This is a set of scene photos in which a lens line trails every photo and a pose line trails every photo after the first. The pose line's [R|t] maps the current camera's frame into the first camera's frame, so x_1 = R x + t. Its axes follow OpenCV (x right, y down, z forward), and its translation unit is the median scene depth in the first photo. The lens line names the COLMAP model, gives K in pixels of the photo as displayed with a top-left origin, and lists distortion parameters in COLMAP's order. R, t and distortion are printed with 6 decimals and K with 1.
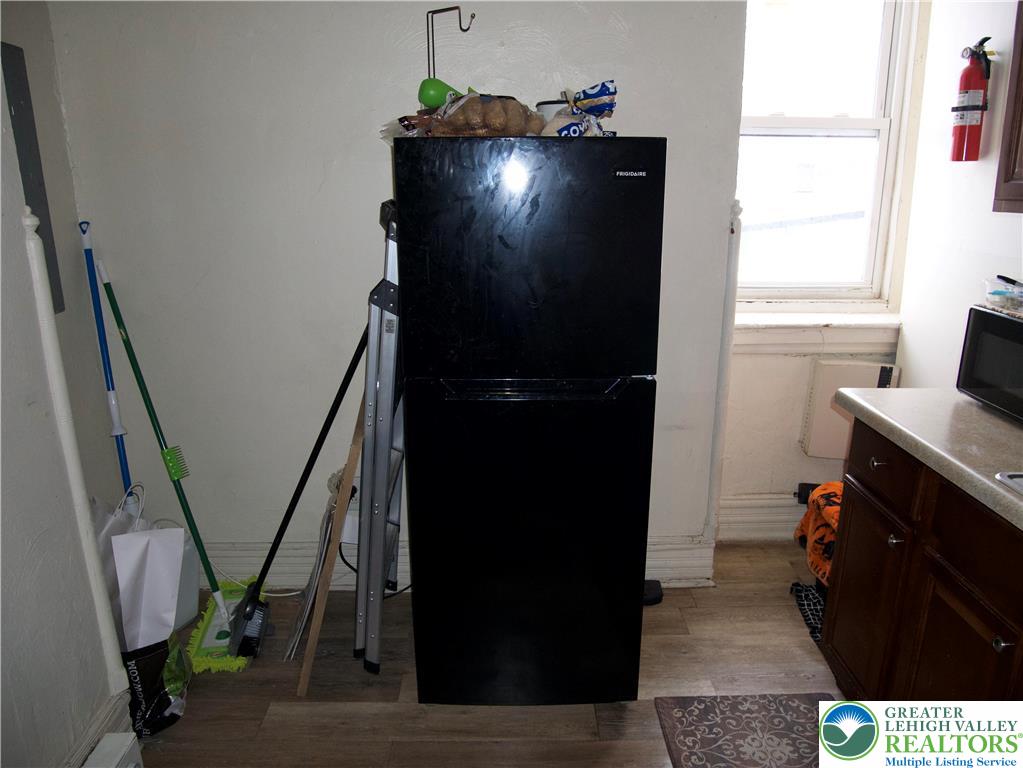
lens RADIAL K [[731.0, 0, 519.1], [0, 731.0, 381.3], [0, 0, 1]] dist [-0.057442, 0.010402]
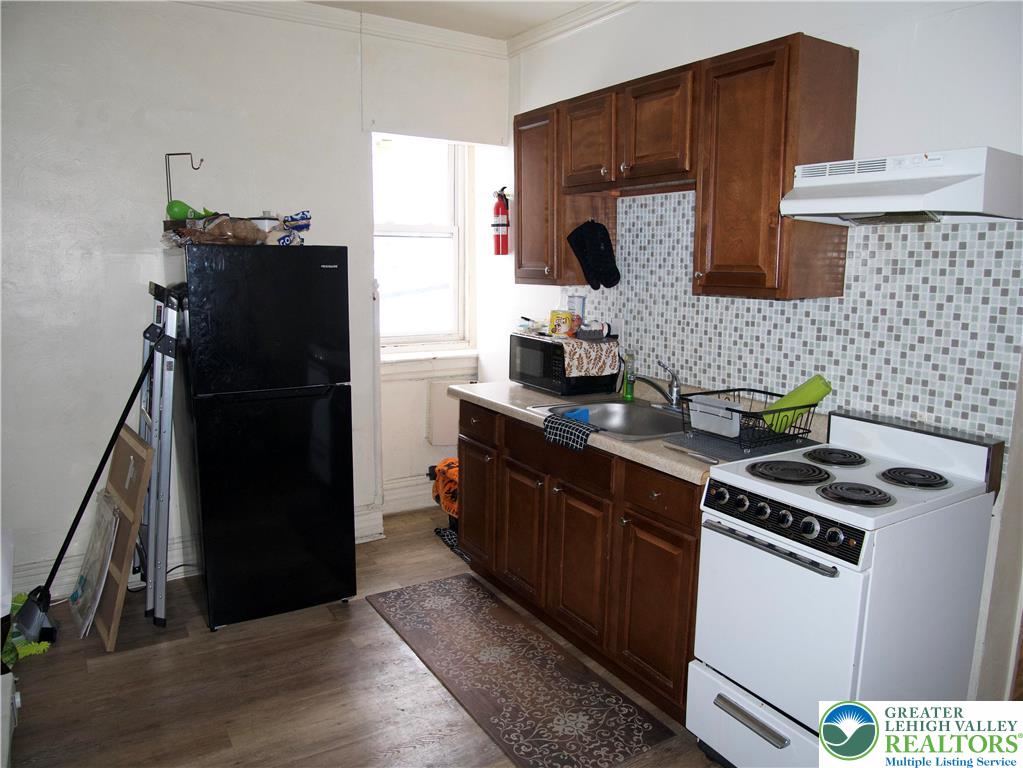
lens RADIAL K [[731.0, 0, 509.4], [0, 731.0, 380.4], [0, 0, 1]] dist [-0.057442, 0.010402]
pose [[0.861812, -0.073351, 0.501896, -0.280788], [0.122867, 0.990209, -0.066260, 0.117908], [-0.492122, 0.118770, 0.862386, -0.523292]]
